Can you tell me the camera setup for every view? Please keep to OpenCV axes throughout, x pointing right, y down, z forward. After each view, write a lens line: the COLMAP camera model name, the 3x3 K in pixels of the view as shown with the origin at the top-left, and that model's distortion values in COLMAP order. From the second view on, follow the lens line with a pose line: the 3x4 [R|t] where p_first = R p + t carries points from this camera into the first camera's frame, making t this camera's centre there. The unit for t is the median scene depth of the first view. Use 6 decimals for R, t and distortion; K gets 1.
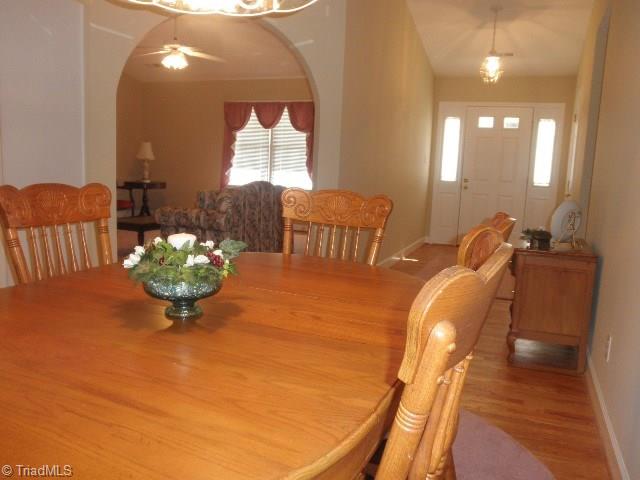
lens RADIAL K [[527.0, 0, 318.5], [0, 527.0, 236.7], [0, 0, 1]] dist [-0.097477, 0.055939]
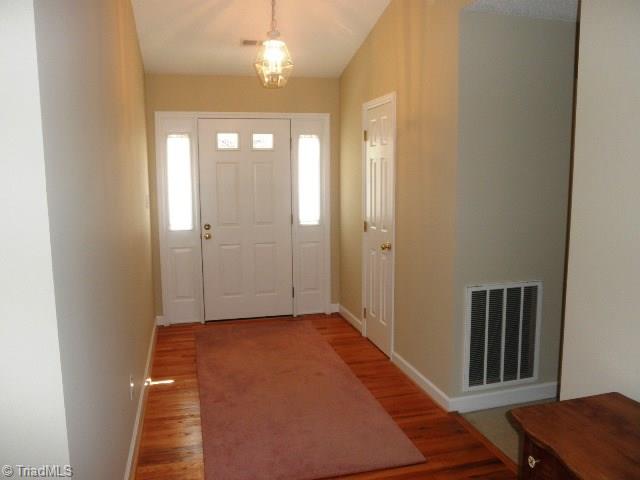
lens RADIAL K [[527.0, 0, 319.1], [0, 527.0, 240.0], [0, 0, 1]] dist [-0.097477, 0.055939]
pose [[0.804588, -0.123303, 0.580891, -0.001512], [0.126006, 0.991379, 0.035905, -0.099928], [-0.580310, 0.044307, 0.813189, 0.370124]]
